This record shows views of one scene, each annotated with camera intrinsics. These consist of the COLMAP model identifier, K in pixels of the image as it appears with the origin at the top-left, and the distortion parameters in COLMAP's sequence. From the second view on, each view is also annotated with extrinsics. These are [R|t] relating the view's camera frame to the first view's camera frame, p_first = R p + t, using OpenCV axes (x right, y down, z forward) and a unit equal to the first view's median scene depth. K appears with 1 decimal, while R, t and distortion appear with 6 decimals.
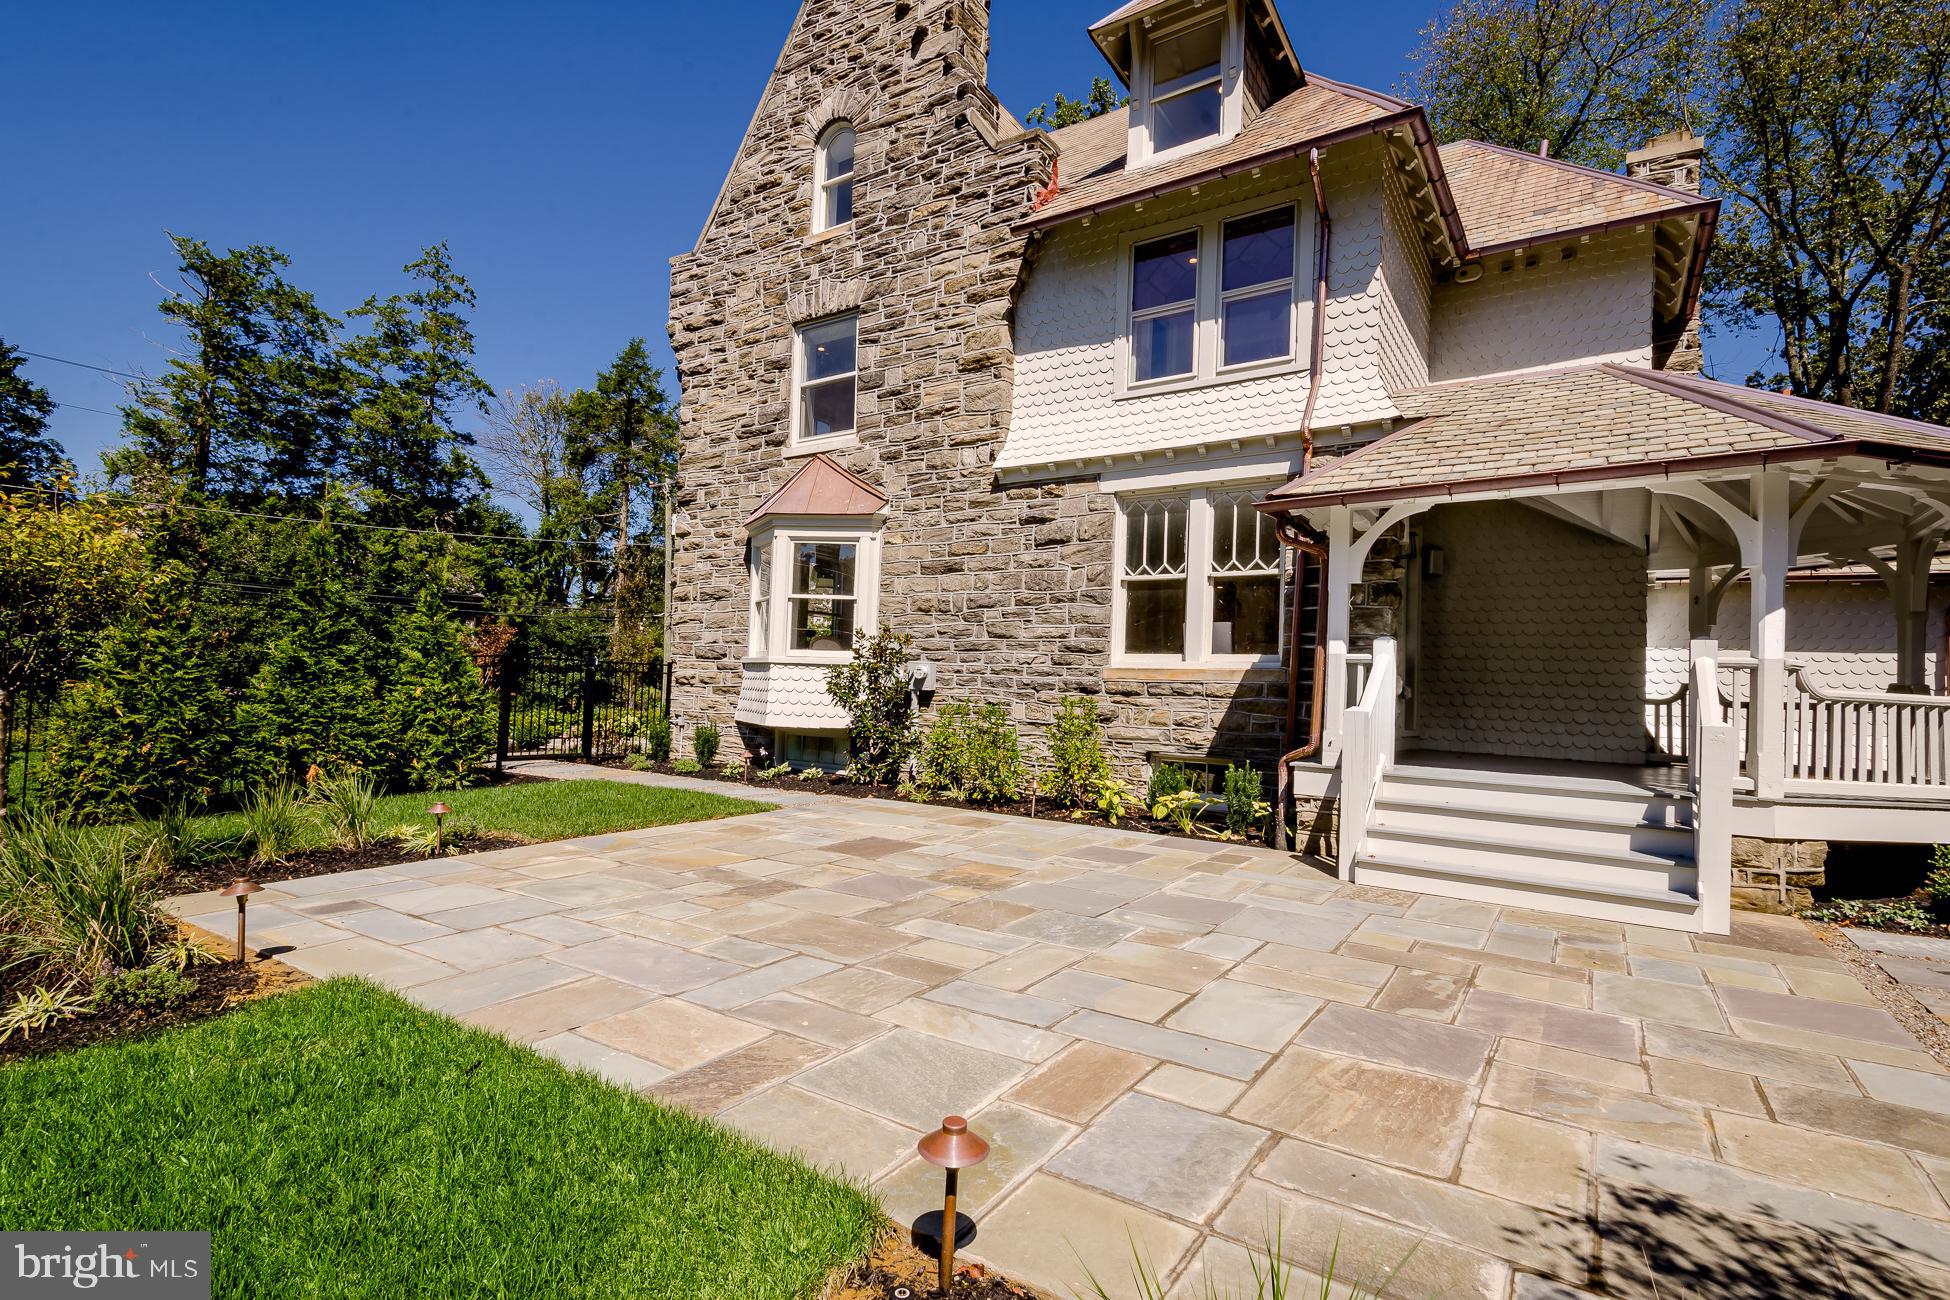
lens RADIAL K [[927.9, 0, 974.9], [0, 927.9, 671.2], [0, 0, 1]] dist [0.009567, -0.001343]
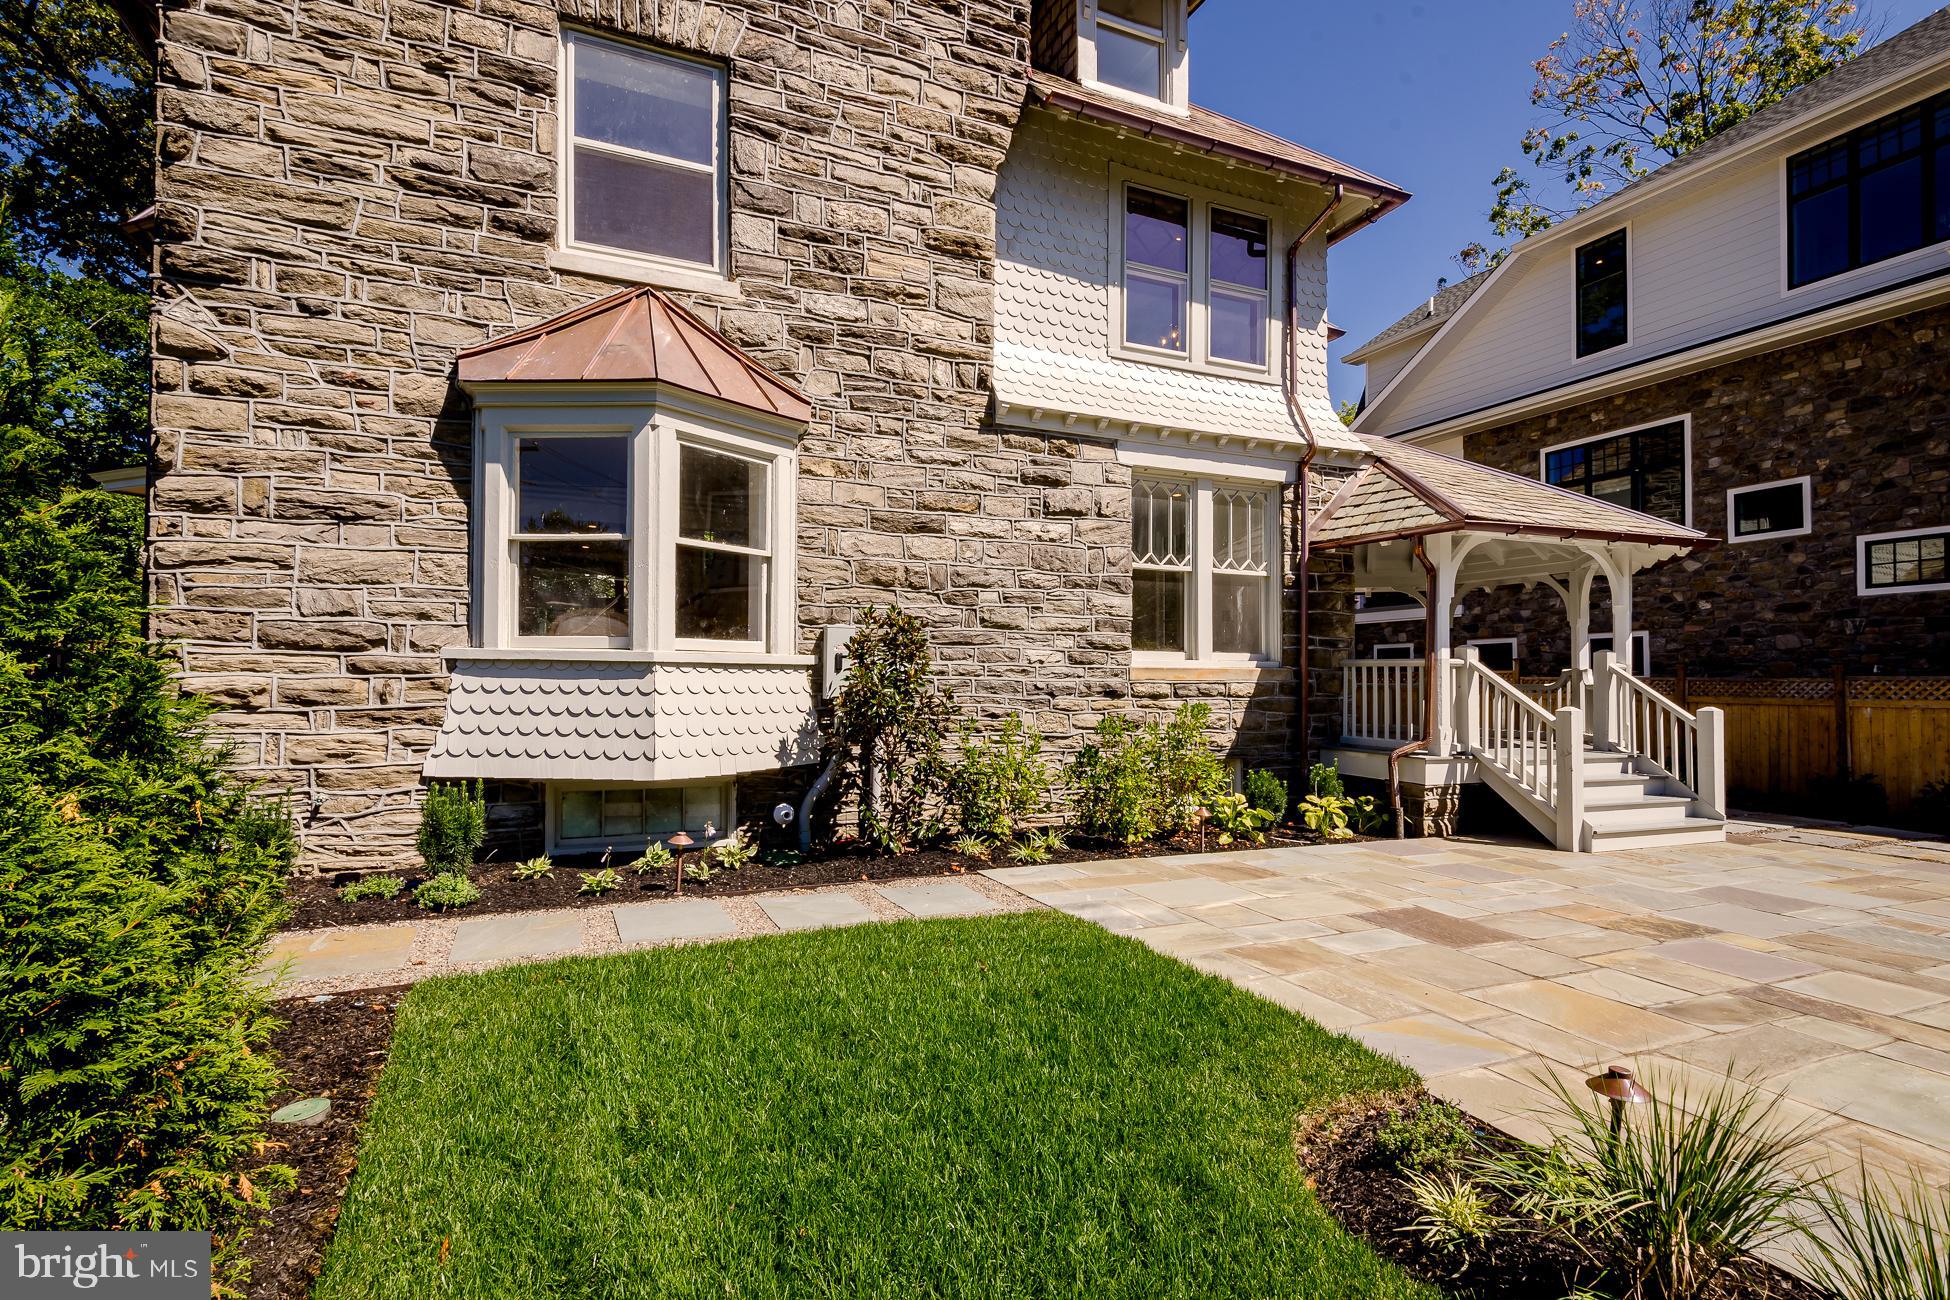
lens RADIAL K [[927.9, 0, 974.9], [0, 927.9, 671.2], [0, 0, 1]] dist [0.009567, -0.001343]
pose [[0.540845, -0.022055, 0.840833, -0.650041], [-0.008148, 0.999472, 0.031457, -0.025639], [-0.841083, -0.023865, 0.540379, 0.633075]]
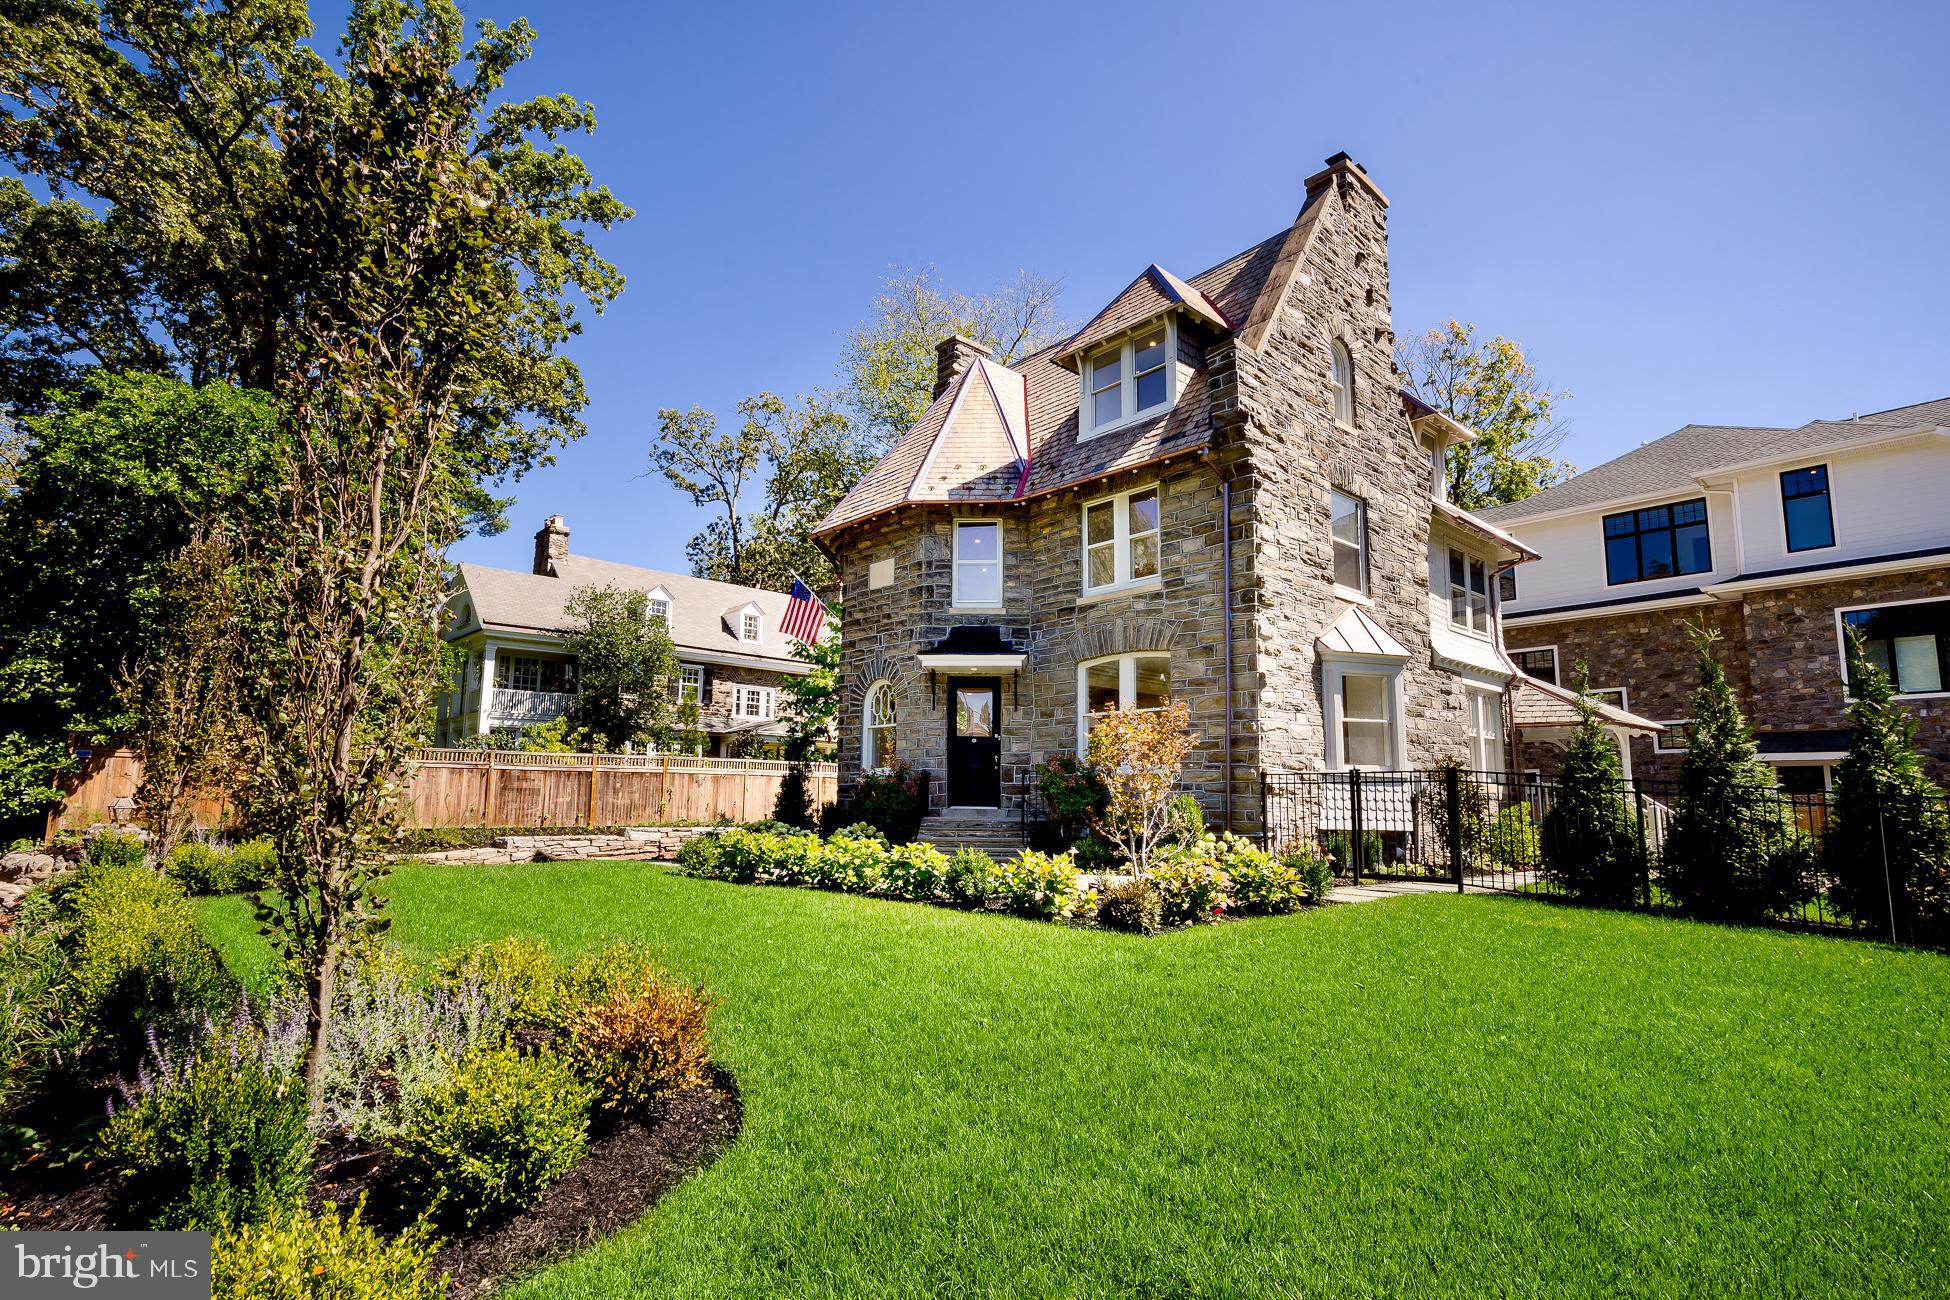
lens RADIAL K [[977.8, 0, 974.1], [0, 977.8, 681.2], [0, 0, 1]] dist [0.001643, 0.000222]
pose [[0.247264, 0.097219, 0.964059, -1.821062], [-0.026422, 0.995260, -0.093589, -0.001036], [-0.968588, -0.002331, 0.248661, 1.403900]]
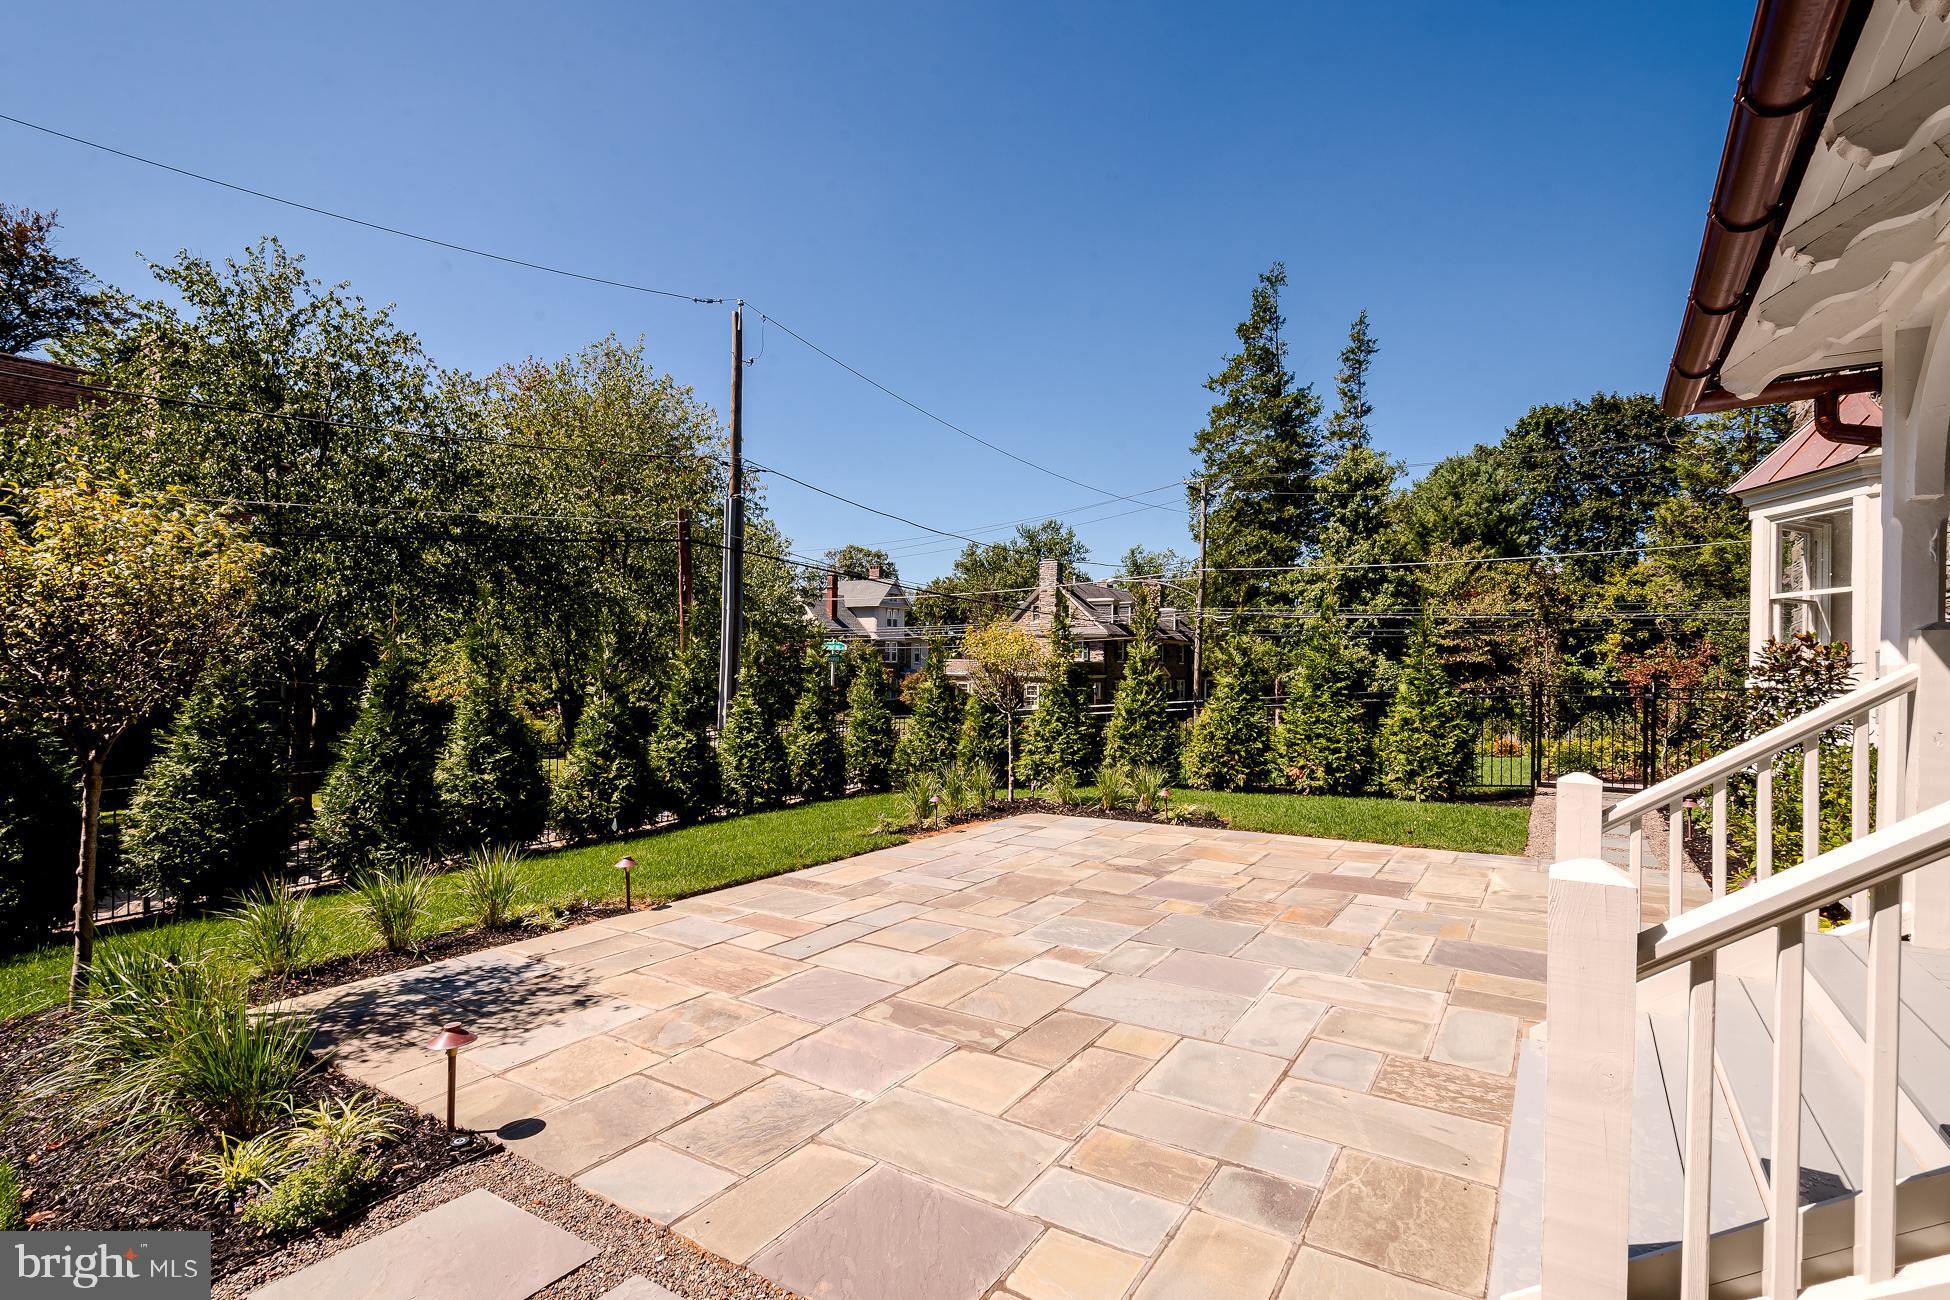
lens RADIAL K [[927.9, 0, 974.9], [0, 927.9, 671.2], [0, 0, 1]] dist [0.009567, -0.001343]
pose [[0.016161, -0.033786, -0.999298, 0.603372], [0.011421, 0.999370, -0.033604, -0.004907], [0.999804, -0.010870, 0.016537, 0.404691]]
